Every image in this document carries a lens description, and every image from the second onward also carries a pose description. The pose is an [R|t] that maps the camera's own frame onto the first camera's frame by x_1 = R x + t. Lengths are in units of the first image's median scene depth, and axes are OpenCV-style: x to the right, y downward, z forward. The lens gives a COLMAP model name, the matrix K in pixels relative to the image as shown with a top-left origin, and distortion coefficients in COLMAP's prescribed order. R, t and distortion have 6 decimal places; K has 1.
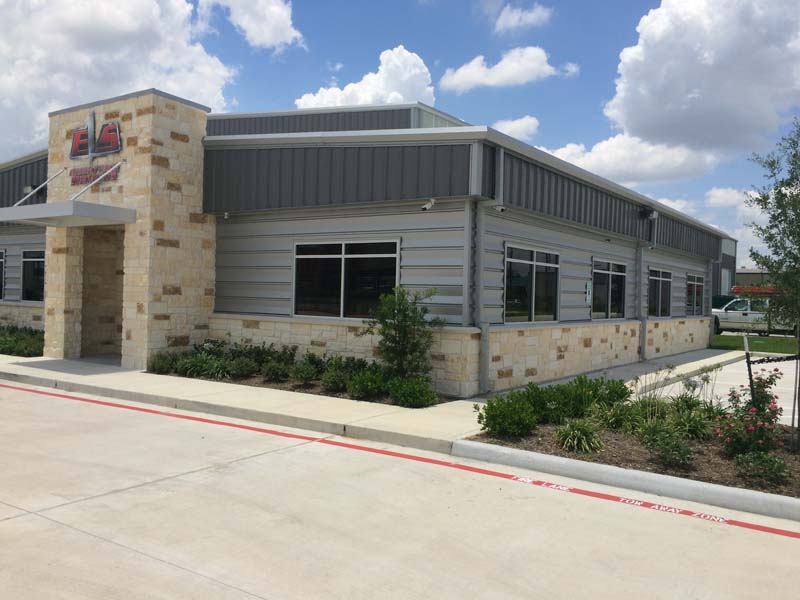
lens RADIAL K [[712.5, 0, 403.3], [0, 712.5, 303.4], [0, 0, 1]] dist [0.020739, -0.005138]
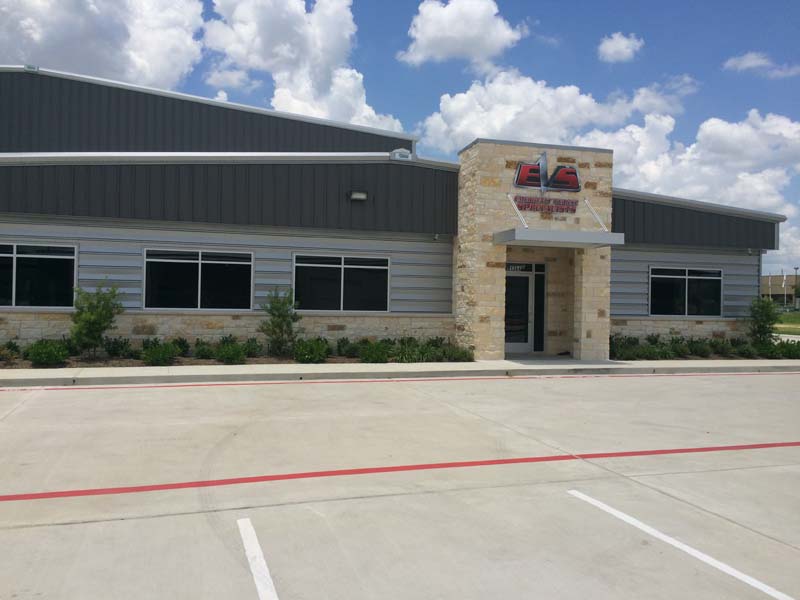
lens RADIAL K [[712.5, 0, 397.9], [0, 712.5, 297.1], [0, 0, 1]] dist [0.020739, -0.005138]
pose [[0.627877, -0.013337, 0.778199, -1.586995], [0.004662, 0.999900, 0.013375, -0.041446], [-0.778299, -0.004770, 0.627876, 0.449533]]
